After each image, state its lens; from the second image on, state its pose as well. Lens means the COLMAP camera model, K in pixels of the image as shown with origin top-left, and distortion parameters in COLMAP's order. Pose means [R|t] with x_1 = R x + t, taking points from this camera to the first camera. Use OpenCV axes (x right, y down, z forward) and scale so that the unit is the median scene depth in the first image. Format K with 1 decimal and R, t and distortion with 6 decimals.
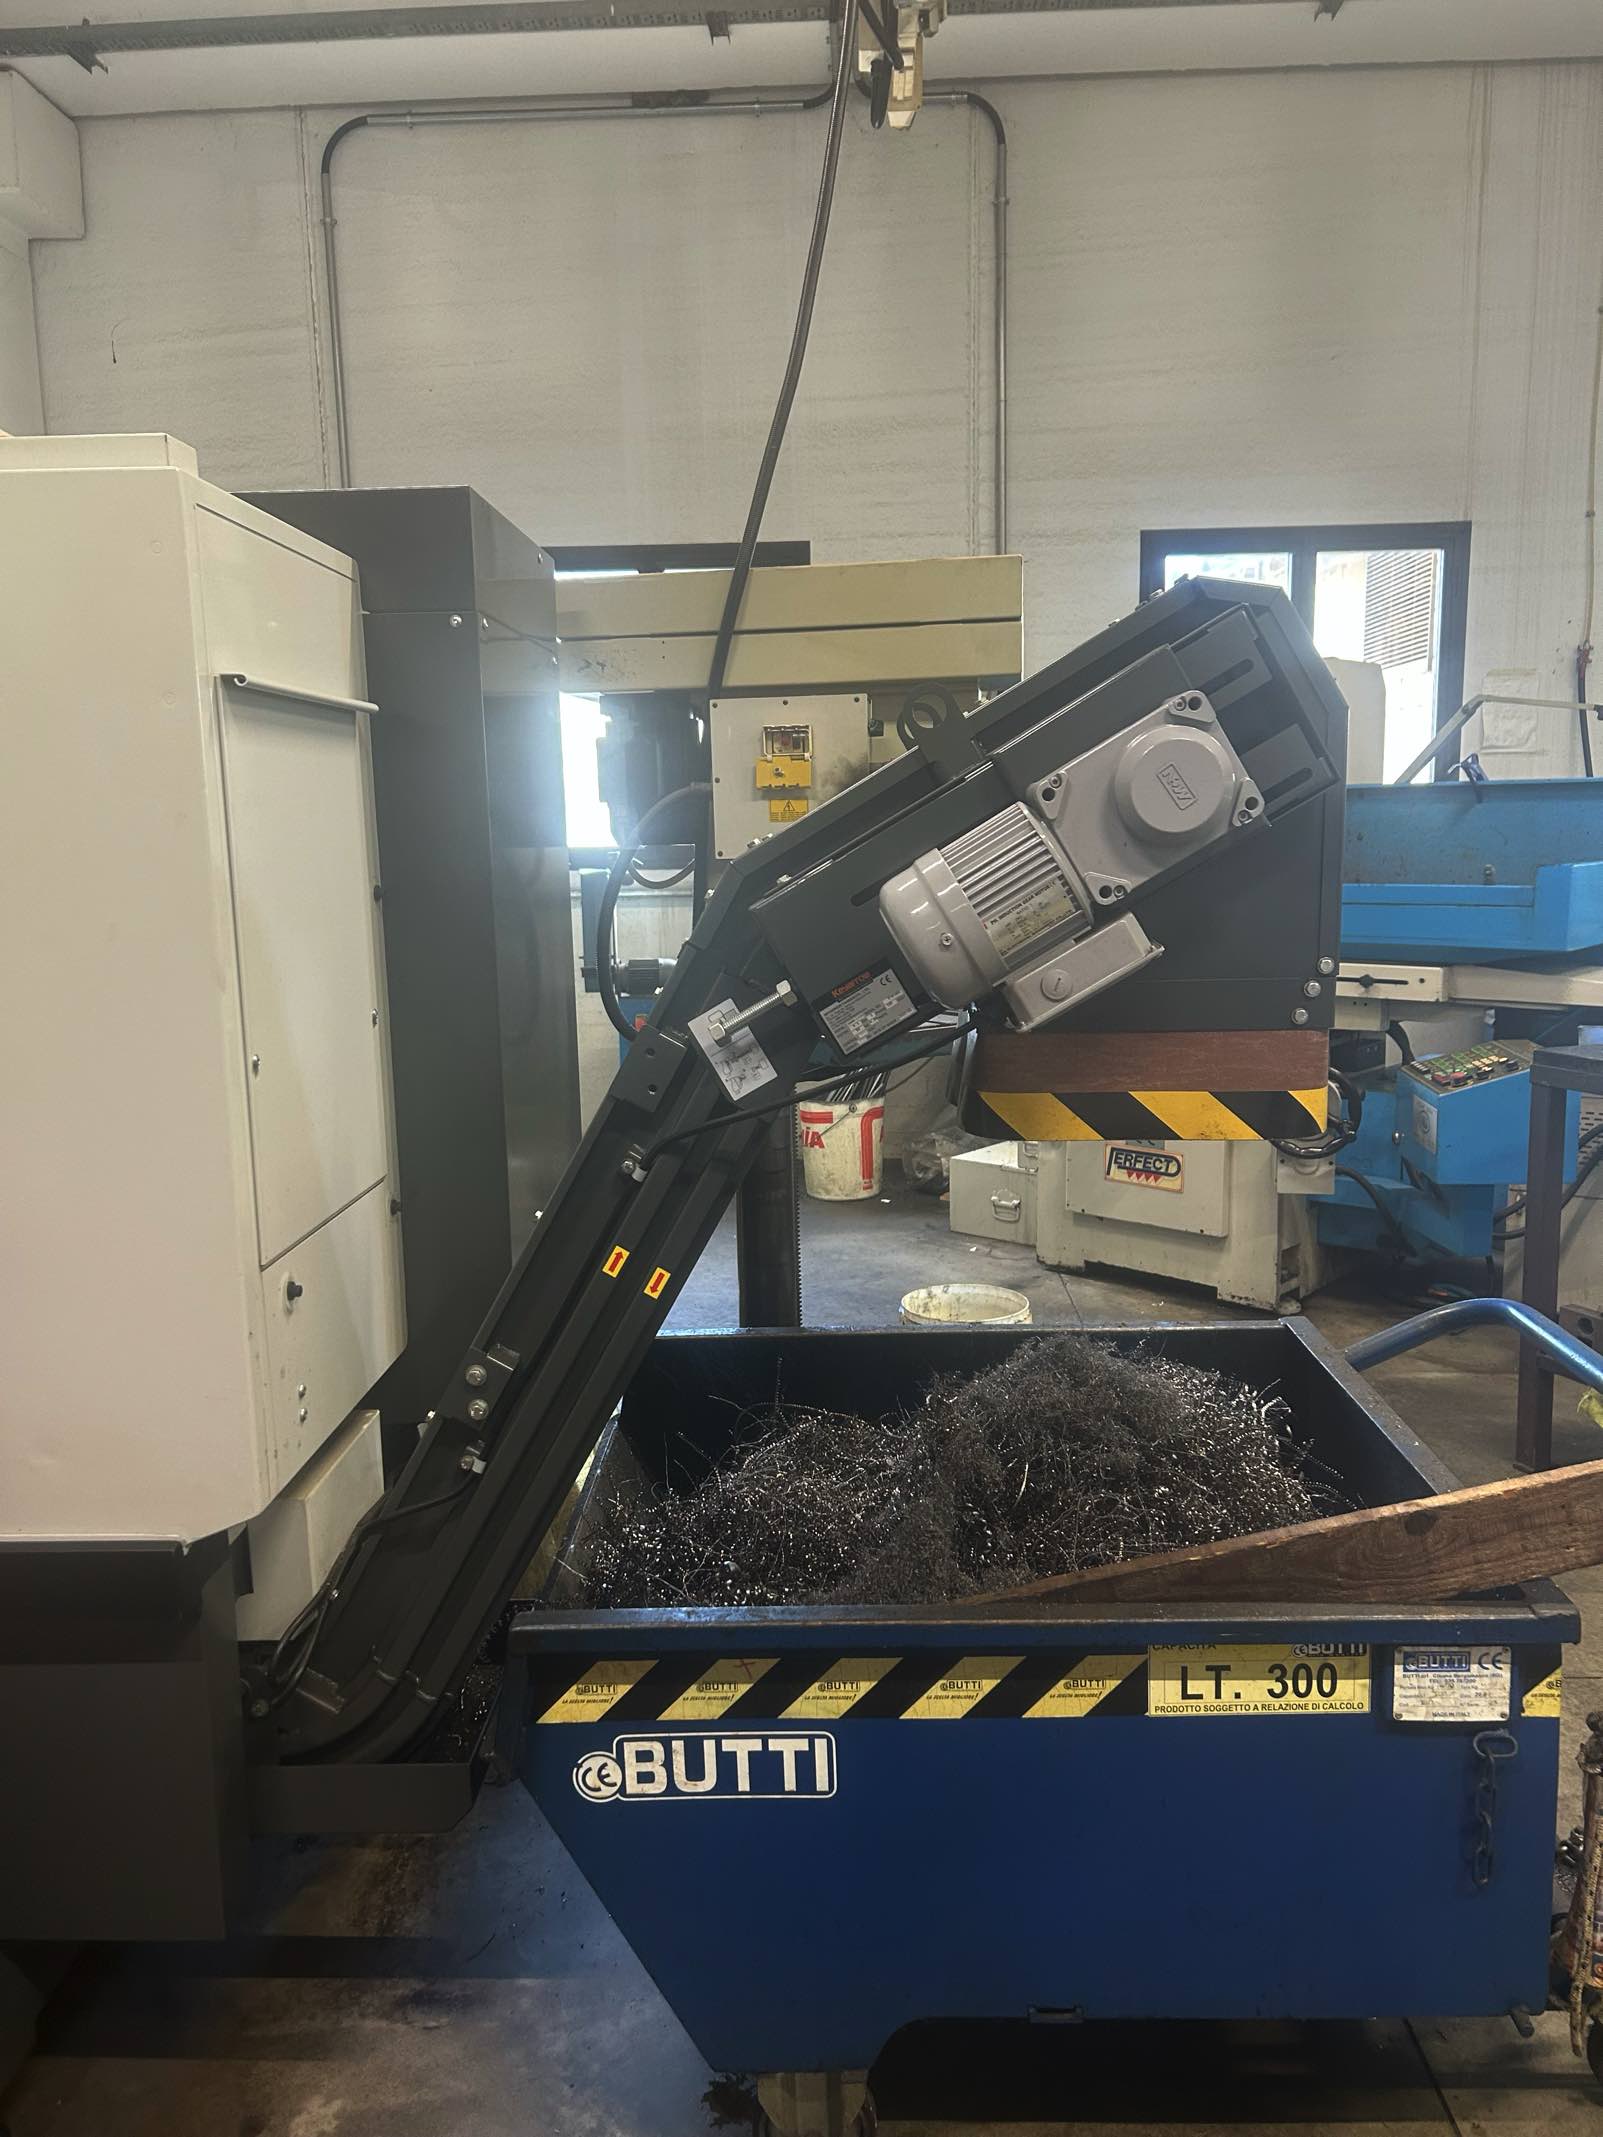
lens RADIAL K [[1588.7, 0, 792.9], [0, 1588.7, 1082.9], [0, 0, 1]] dist [0.061765, -0.061771]
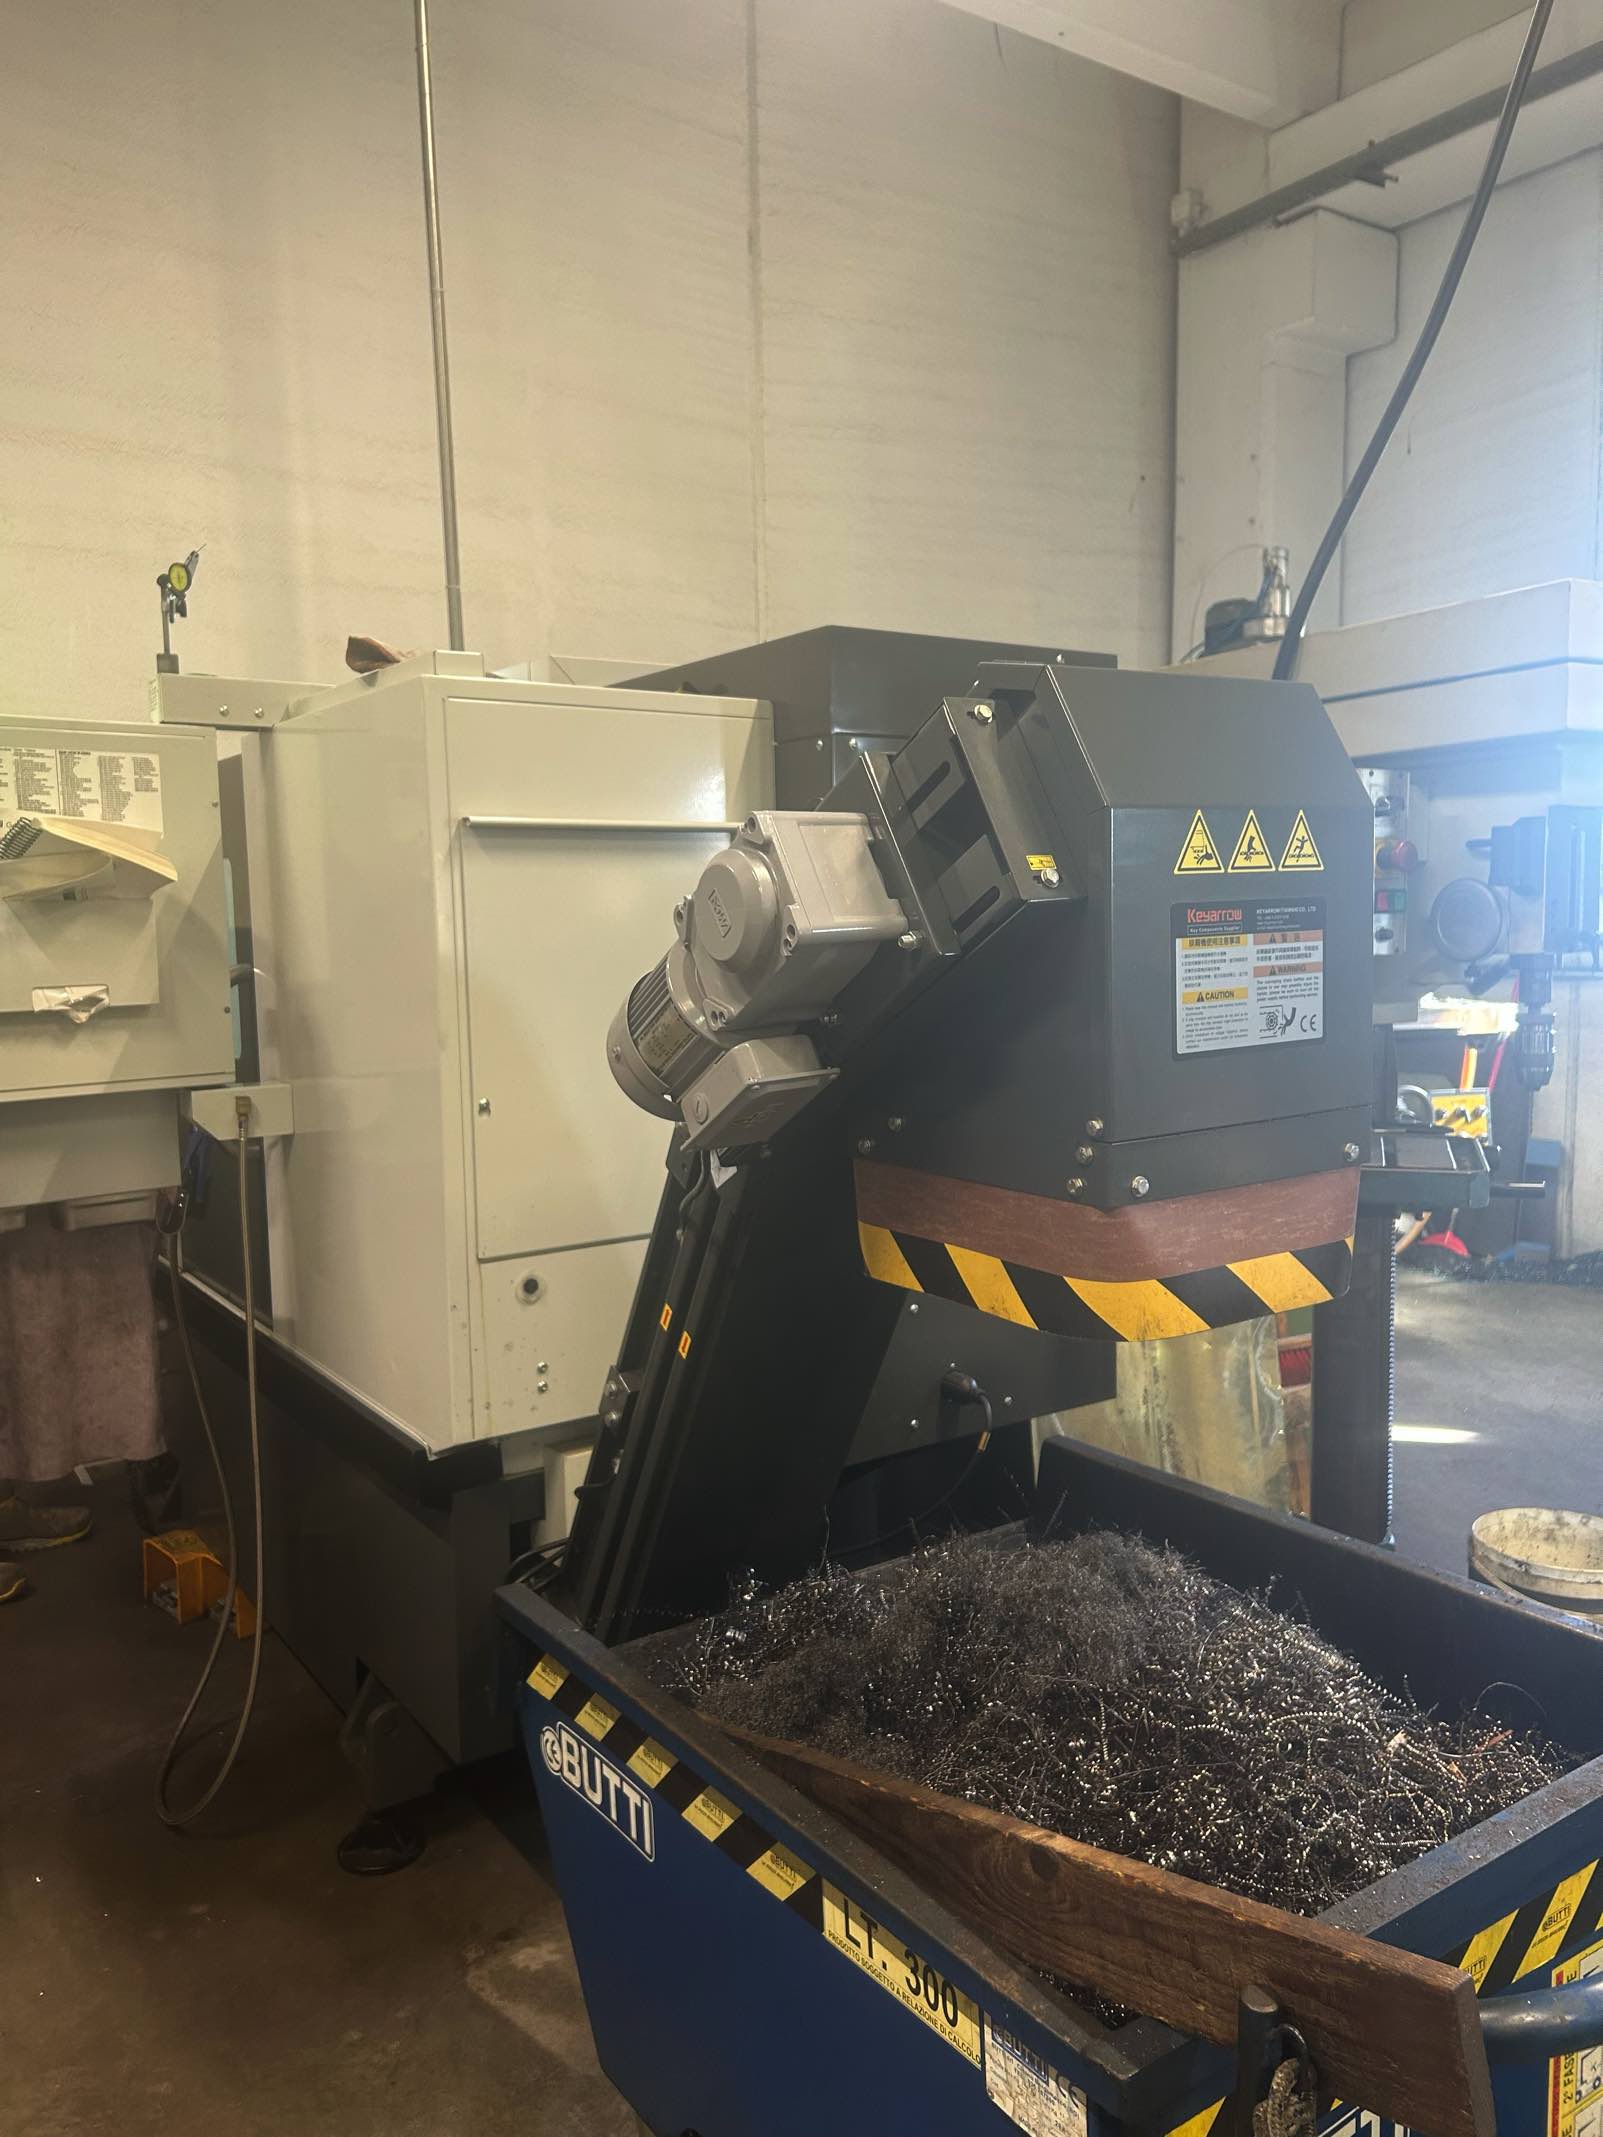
lens RADIAL K [[1588.7, 0, 792.9], [0, 1588.7, 1082.9], [0, 0, 1]] dist [0.061765, -0.061771]
pose [[0.605353, 0.096354, -0.790104, 0.850957], [-0.125168, 0.991819, 0.025053, -0.094980], [0.786054, 0.083730, 0.612461, 0.388201]]
